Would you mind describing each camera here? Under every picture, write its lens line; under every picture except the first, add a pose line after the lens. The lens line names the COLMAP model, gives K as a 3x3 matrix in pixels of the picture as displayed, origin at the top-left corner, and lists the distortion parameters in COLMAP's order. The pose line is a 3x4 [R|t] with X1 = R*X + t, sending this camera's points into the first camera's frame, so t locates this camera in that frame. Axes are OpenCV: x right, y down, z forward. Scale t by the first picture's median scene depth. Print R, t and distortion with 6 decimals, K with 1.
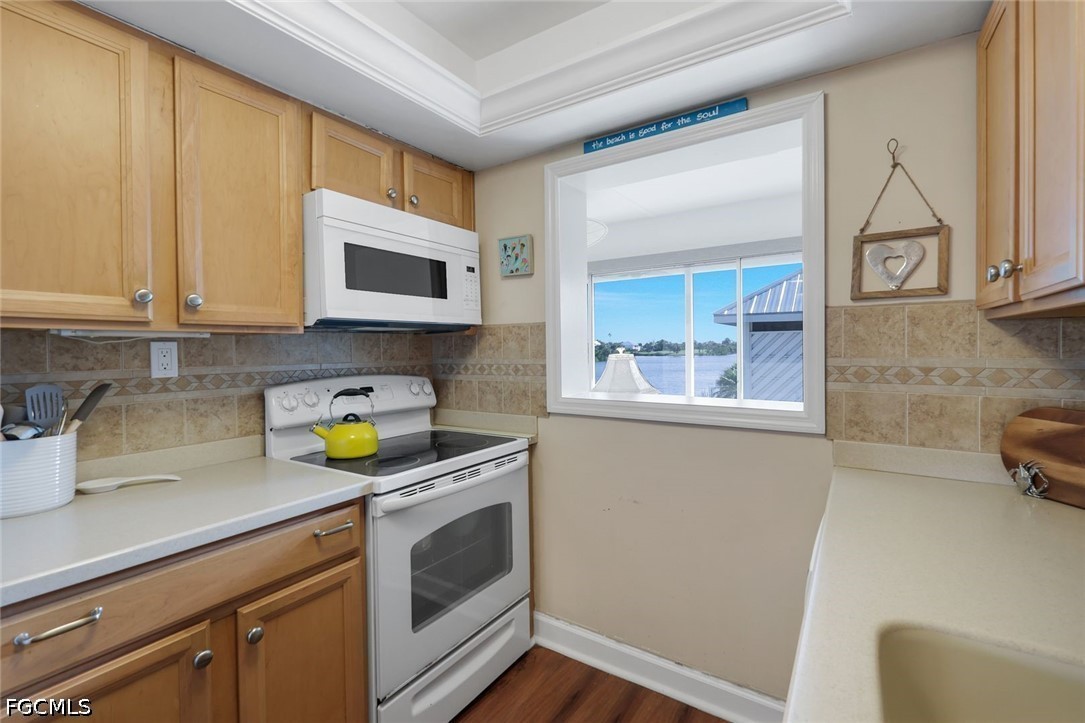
lens RADIAL K [[477.1, 0, 540.7], [0, 477.1, 353.4], [0, 0, 1]] dist [0.003116, -0.000521]
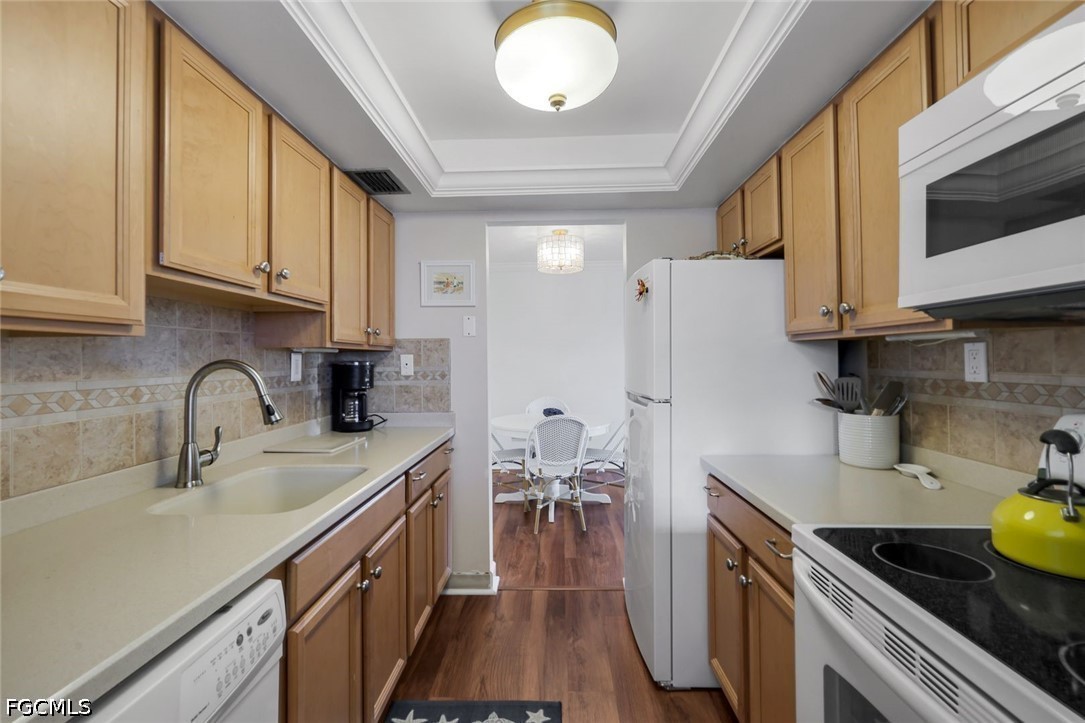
lens RADIAL K [[477.1, 0, 546.7], [0, 477.1, 354.3], [0, 0, 1]] dist [0.003116, -0.000521]
pose [[-0.839472, 0.015041, -0.543194, 0.405025], [0.013380, 0.999886, 0.007009, -0.020513], [0.543237, -0.001384, -0.839578, 1.392417]]
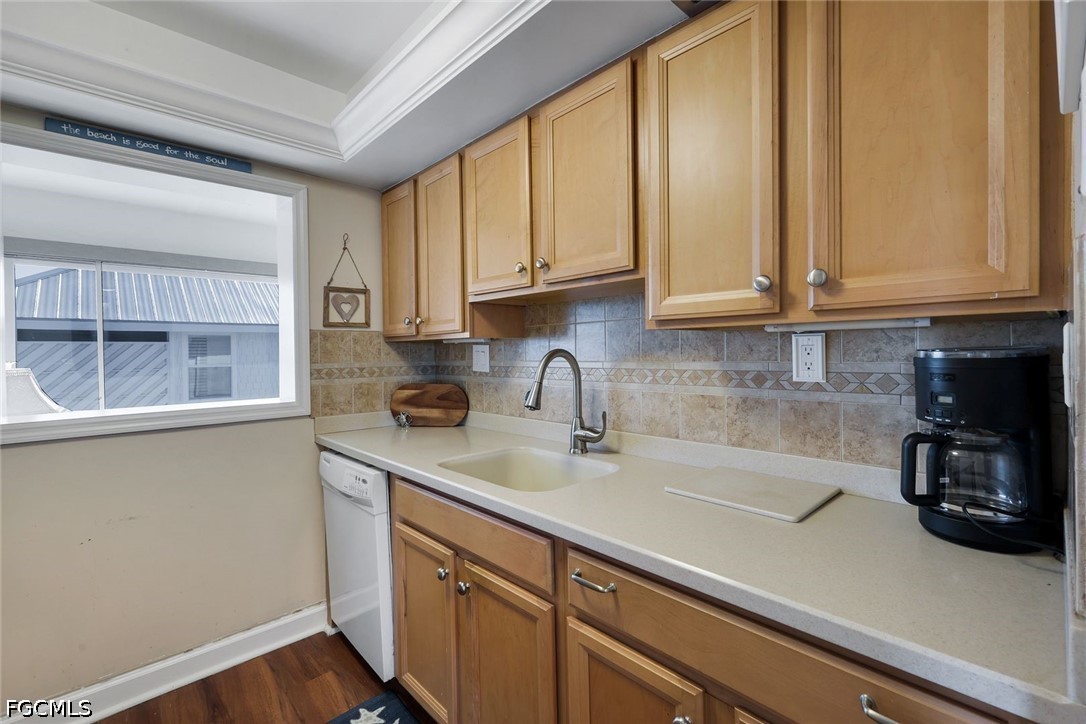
lens RADIAL K [[477.5, 0, 540.2], [0, 477.5, 361.1], [0, 0, 1]] dist [0.003116, -0.000521]
pose [[0.231192, -0.012536, 0.972827, -0.708746], [0.025028, 0.999663, 0.006934, 0.008824], [-0.972586, 0.022745, 0.231427, -0.049475]]
